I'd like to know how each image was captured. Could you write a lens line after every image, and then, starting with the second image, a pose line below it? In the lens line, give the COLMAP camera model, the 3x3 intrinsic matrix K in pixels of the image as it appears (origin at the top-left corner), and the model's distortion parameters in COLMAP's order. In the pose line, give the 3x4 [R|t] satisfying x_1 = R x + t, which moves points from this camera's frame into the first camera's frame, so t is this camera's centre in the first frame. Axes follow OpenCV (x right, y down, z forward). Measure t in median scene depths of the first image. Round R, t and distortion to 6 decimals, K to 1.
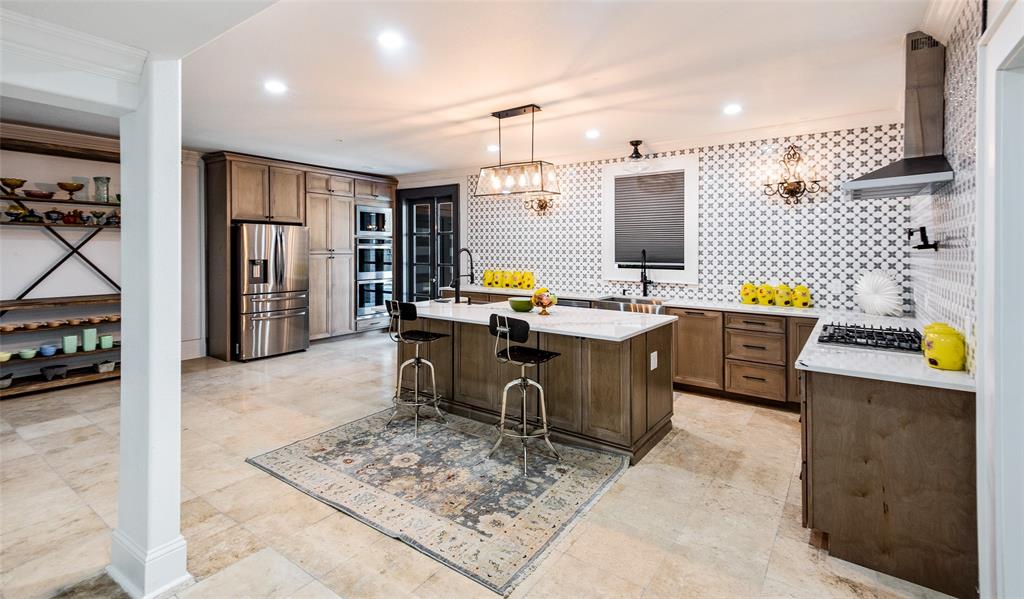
lens RADIAL K [[474.0, 0, 512.0], [0, 474.0, 299.5], [0, 0, 1]] dist [0.003042, 0.000253]
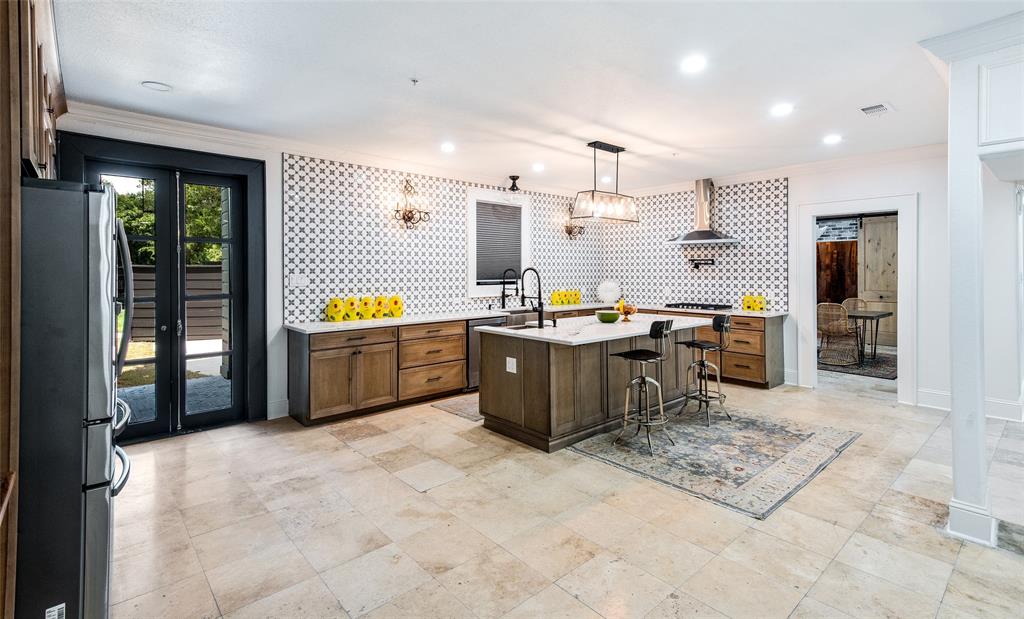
lens RADIAL K [[482.2, 0, 512.0], [0, 482.2, 309.5], [0, 0, 1]] dist [-0.001818, -0.000311]
pose [[0.221212, -0.084346, 0.971571, -1.033628], [0.103854, 0.992625, 0.062528, -0.091886], [-0.969680, 0.087070, 0.228341, 0.854830]]
